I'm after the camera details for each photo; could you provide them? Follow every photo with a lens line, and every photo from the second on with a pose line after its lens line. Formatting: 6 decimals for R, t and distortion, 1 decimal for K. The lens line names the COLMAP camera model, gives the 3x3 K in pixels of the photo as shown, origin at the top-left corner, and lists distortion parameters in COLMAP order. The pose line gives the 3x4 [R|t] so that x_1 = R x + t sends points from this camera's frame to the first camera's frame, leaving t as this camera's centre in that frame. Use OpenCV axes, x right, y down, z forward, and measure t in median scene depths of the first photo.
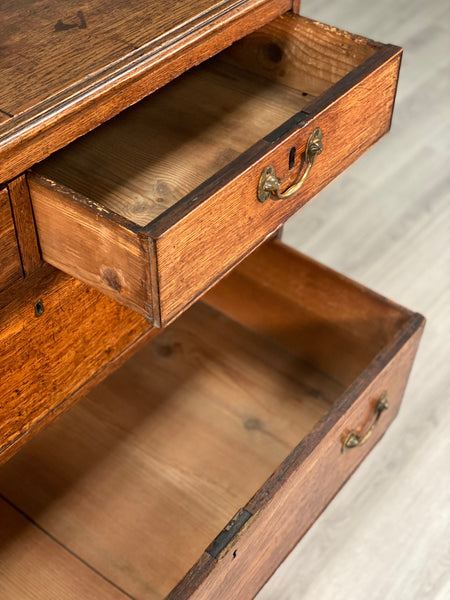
lens RADIAL K [[896.2, 0, 220.8], [0, 896.2, 296.4], [0, 0, 1]] dist [0.104672, 0.000000]
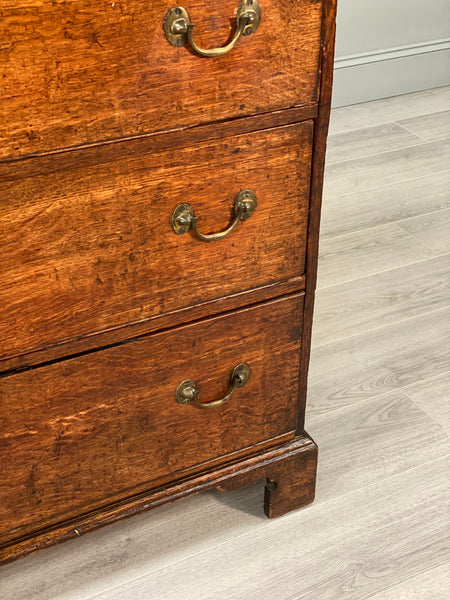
lens RADIAL K [[896.2, 0, 226.9], [0, 896.2, 296.3], [0, 0, 1]] dist [0.104672, 0.000000]
pose [[0.916249, 0.208785, -0.341901, 0.449452], [-0.273180, 0.949872, -0.152038, 0.348101], [0.293020, 0.232705, 0.927355, 0.370780]]
